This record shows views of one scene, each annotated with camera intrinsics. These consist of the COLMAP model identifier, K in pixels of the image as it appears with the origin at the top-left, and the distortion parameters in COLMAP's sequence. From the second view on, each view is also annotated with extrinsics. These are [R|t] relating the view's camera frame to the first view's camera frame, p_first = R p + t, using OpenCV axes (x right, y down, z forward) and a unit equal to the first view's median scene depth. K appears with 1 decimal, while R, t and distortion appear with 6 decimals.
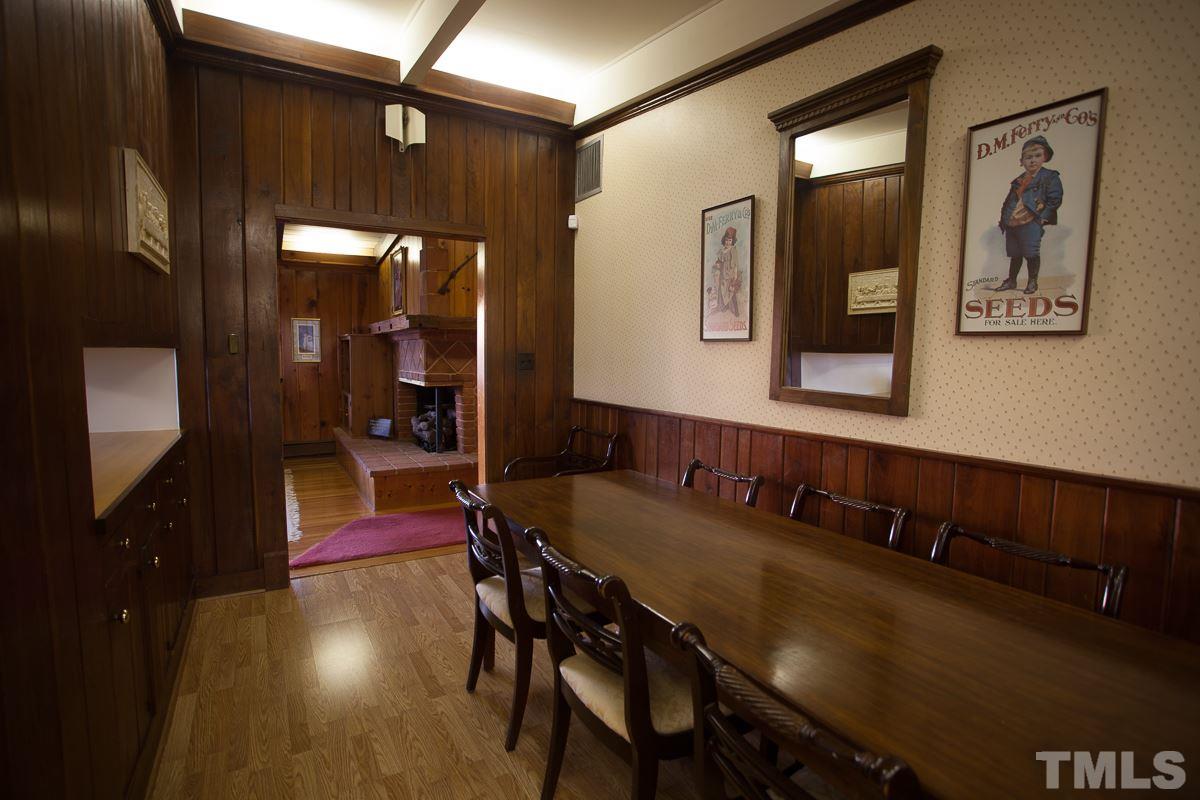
lens RADIAL K [[583.3, 0, 595.1], [0, 583.3, 404.2], [0, 0, 1]] dist [-0.053593, 0.014003]
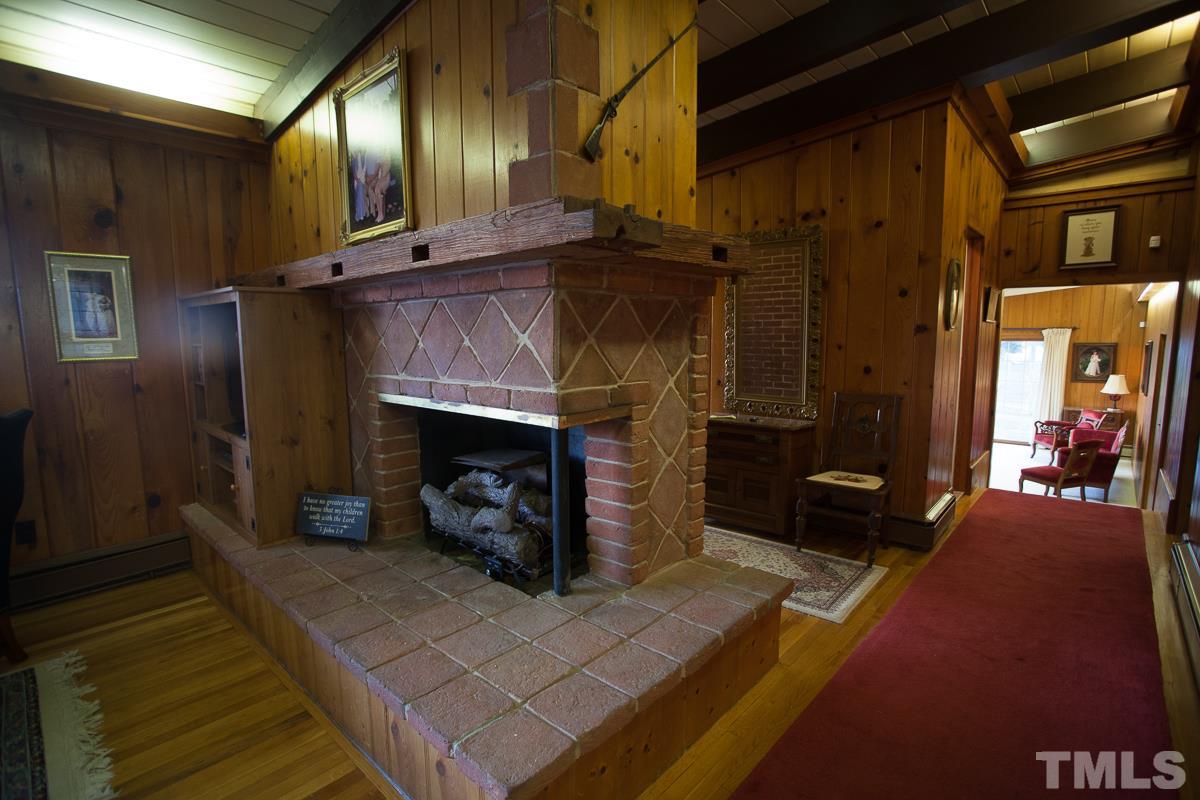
lens RADIAL K [[583.3, 0, 595.1], [0, 583.3, 404.2], [0, 0, 1]] dist [-0.053593, 0.014003]
pose [[0.955262, -0.054808, 0.290640, -0.310857], [0.043245, 0.998002, 0.046062, -0.049982], [-0.292584, -0.031433, 0.955723, 0.560036]]
